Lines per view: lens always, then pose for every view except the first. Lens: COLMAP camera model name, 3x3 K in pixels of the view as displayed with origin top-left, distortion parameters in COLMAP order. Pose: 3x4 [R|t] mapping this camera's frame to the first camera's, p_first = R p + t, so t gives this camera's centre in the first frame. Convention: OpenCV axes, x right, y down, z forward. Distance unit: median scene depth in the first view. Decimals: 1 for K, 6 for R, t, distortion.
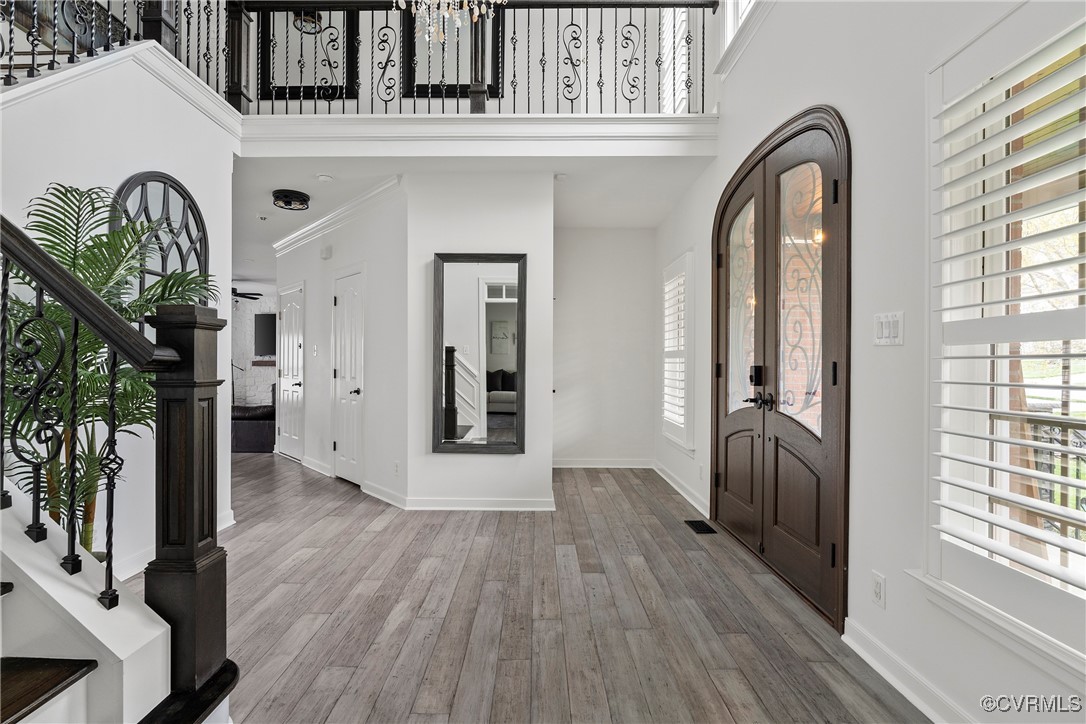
lens RADIAL K [[518.1, 0, 541.2], [0, 518.1, 365.0], [0, 0, 1]] dist [-0.002455, -0.000200]
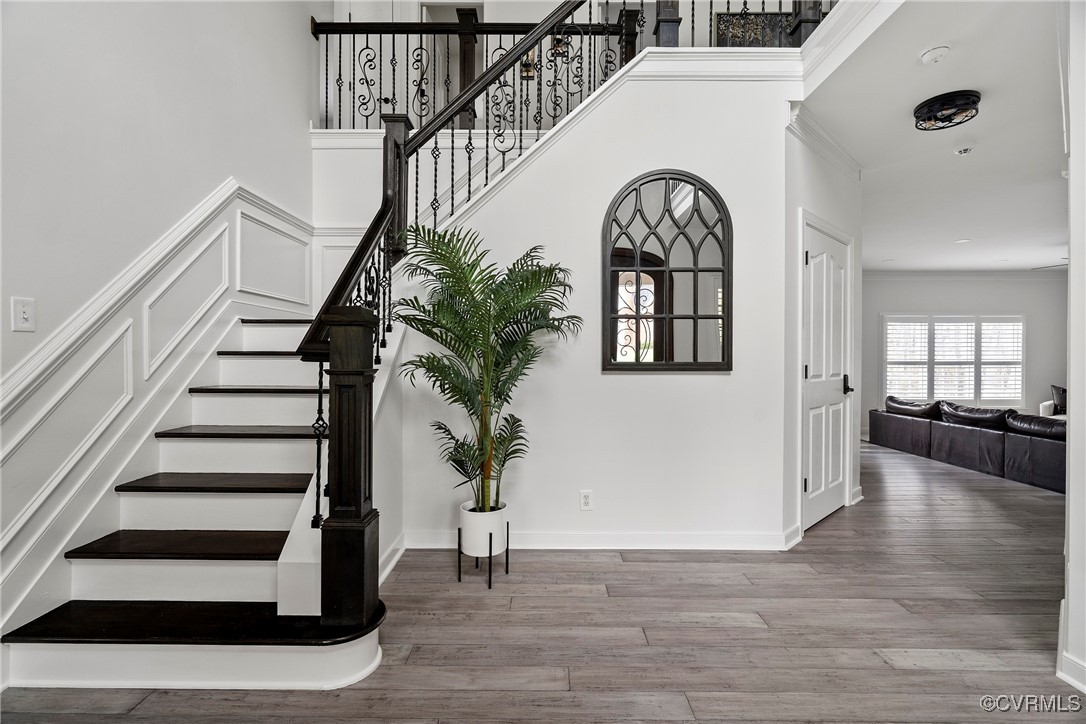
lens RADIAL K [[492.6, 0, 541.4], [0, 492.6, 358.4], [0, 0, 1]] dist [-0.002512, 0.000113]
pose [[-0.009166, -0.000749, -0.999958, 0.228845], [-0.001127, 0.999999, -0.000739, 0.000751], [0.999957, 0.001120, -0.009167, 0.720448]]
